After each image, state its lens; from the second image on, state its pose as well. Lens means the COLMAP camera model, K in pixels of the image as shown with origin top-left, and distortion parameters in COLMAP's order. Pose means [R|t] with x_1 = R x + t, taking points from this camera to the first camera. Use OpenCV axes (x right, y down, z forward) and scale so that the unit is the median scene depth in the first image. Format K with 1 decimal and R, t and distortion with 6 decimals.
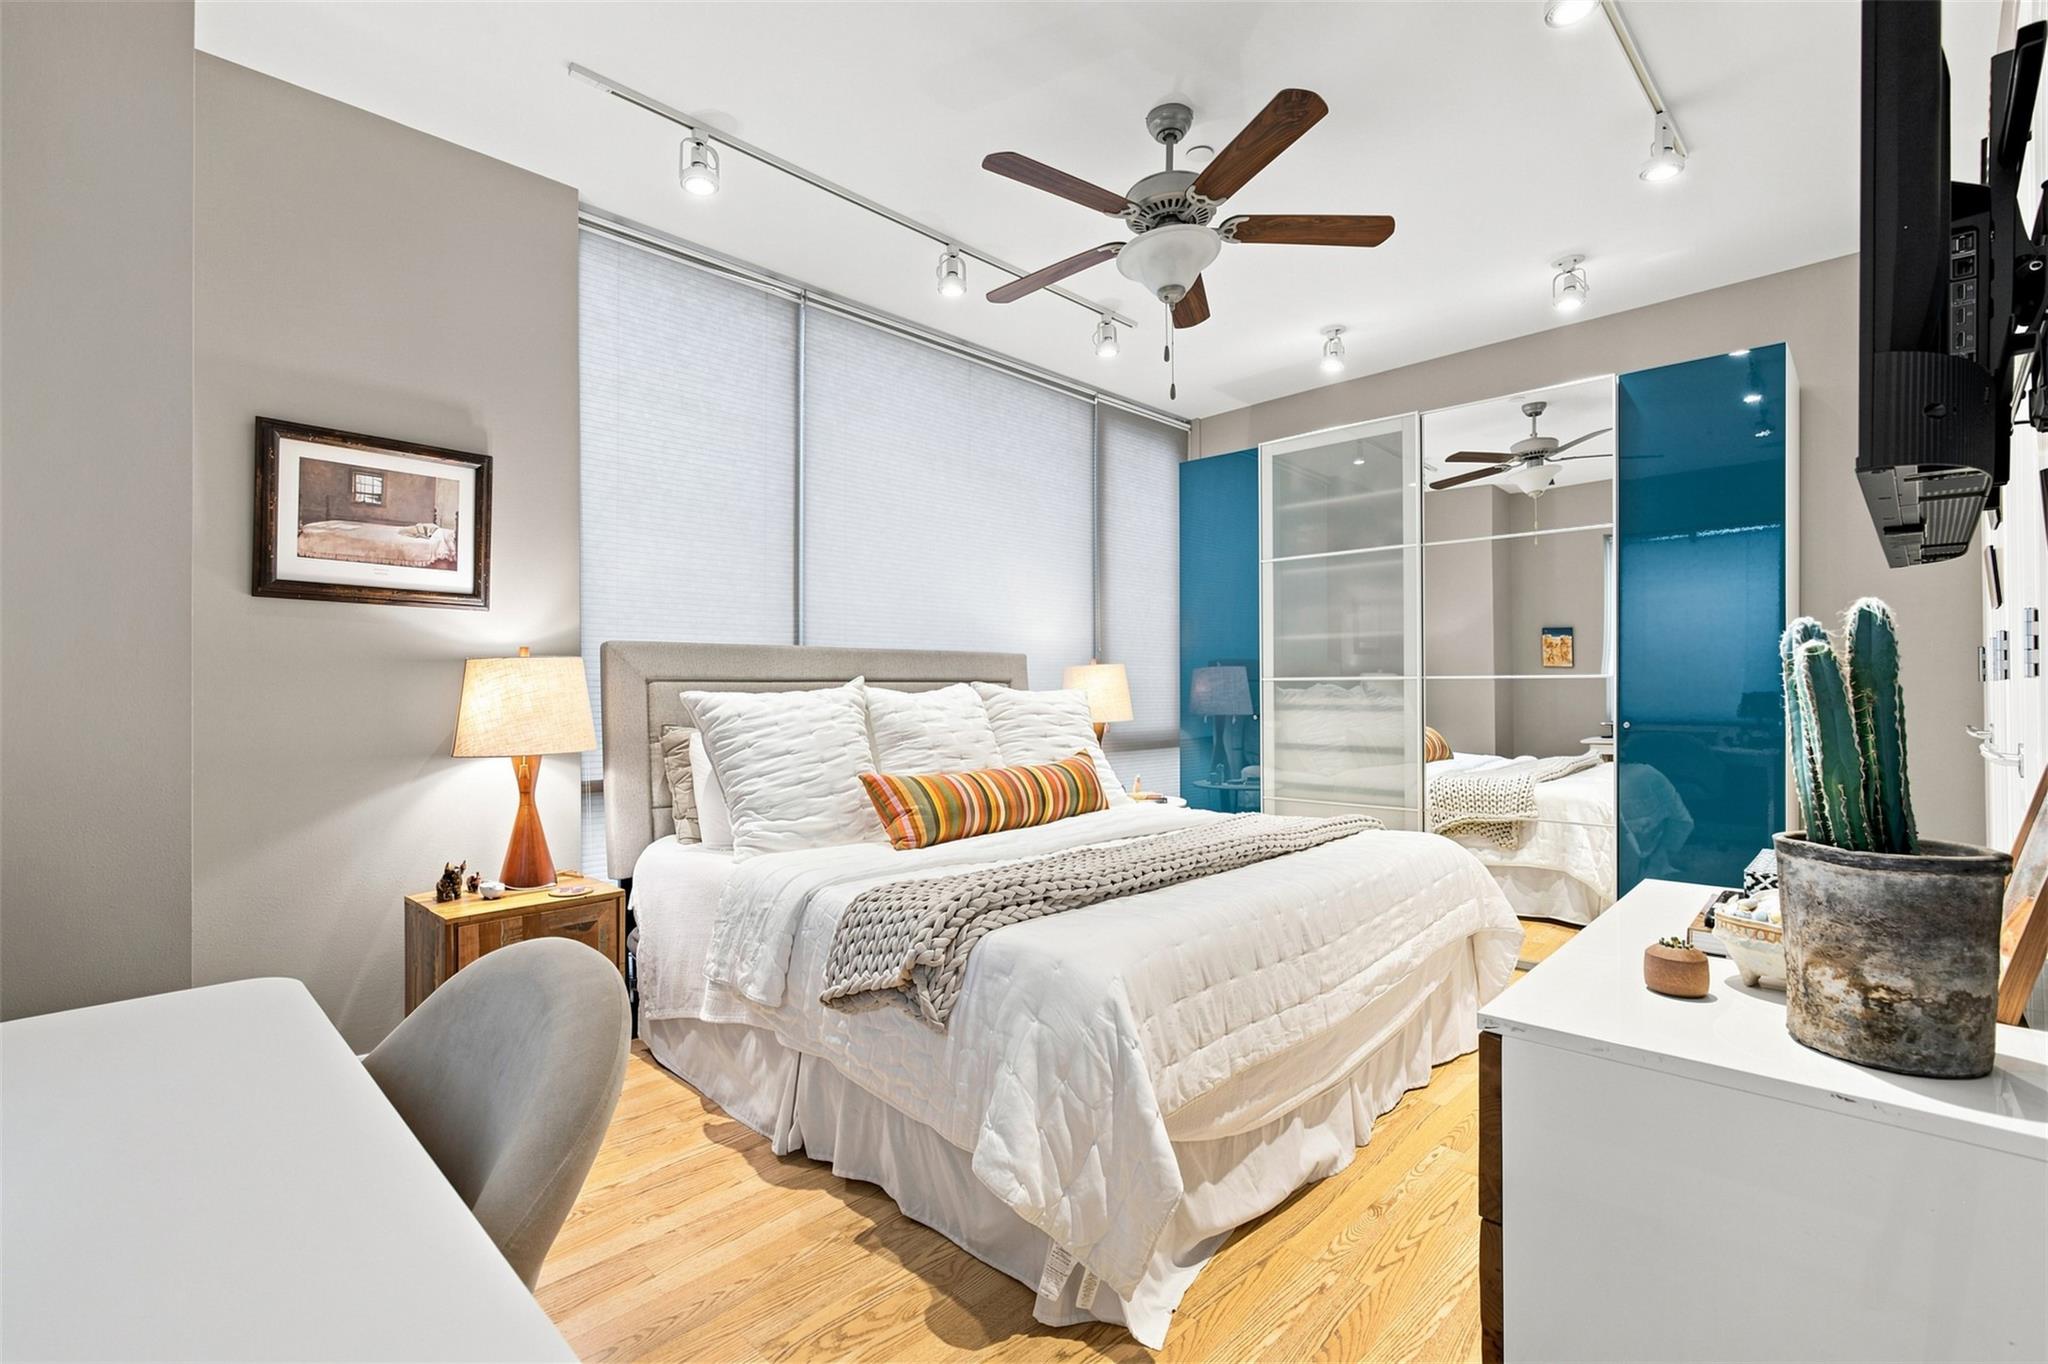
lens RADIAL K [[923.5, 0, 1019.3], [0, 923.5, 684.7], [0, 0, 1]] dist [-0.000917, -0.000051]
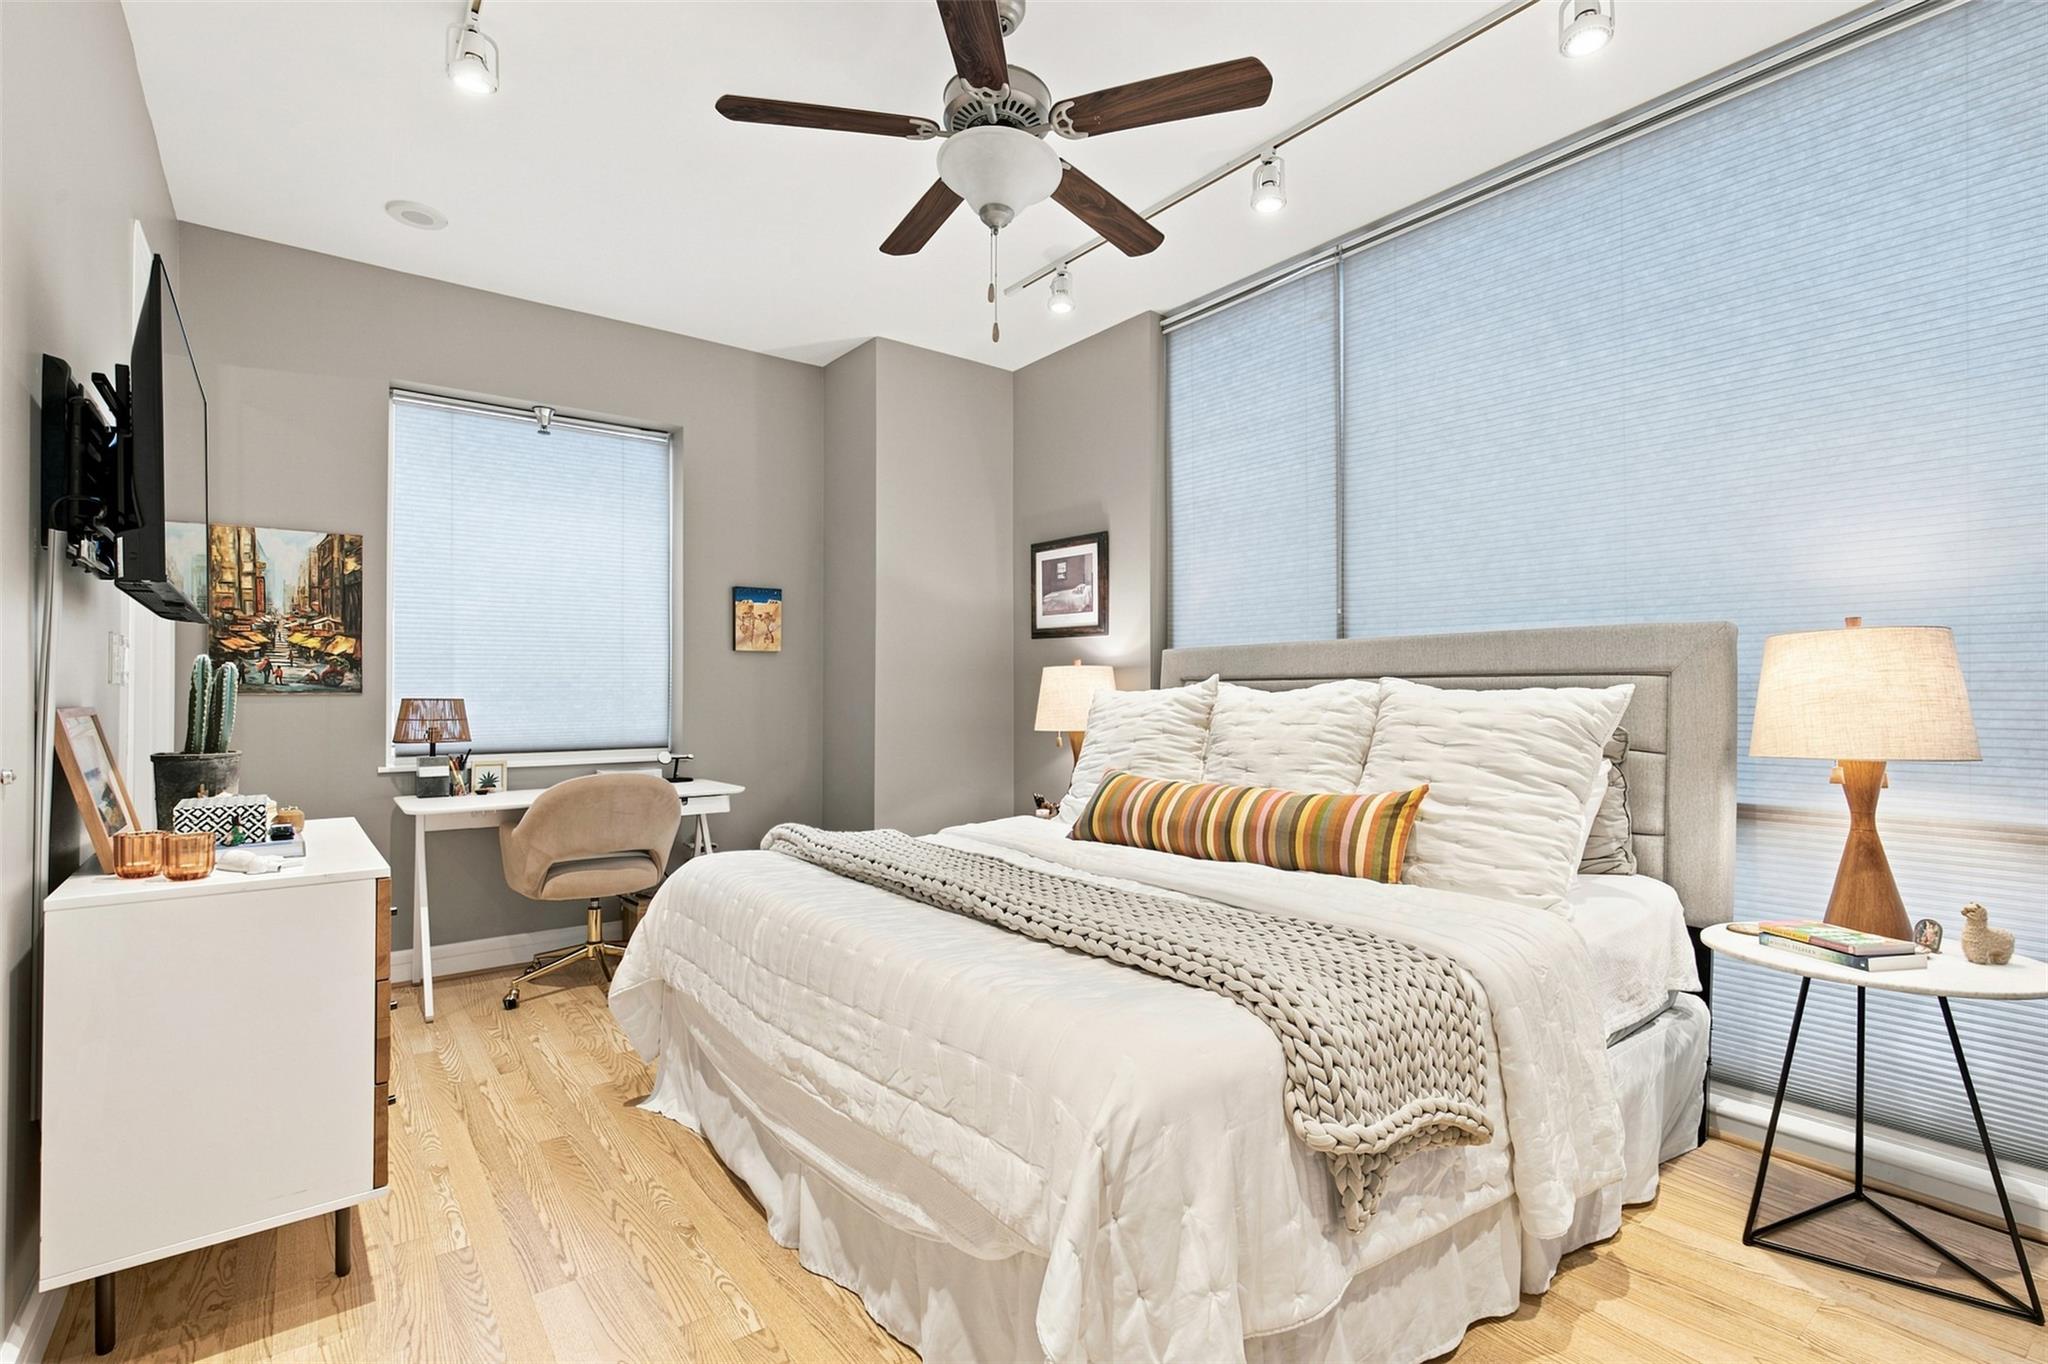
lens RADIAL K [[941.3, 0, 1021.2], [0, 941.3, 686.9], [0, 0, 1]] dist [0.001293, 0.000158]
pose [[-0.137795, 0.001065, -0.990460, 0.959035], [0.007237, 0.999974, 0.000068, 0.002367], [0.990434, -0.007159, -0.137799, 1.085077]]
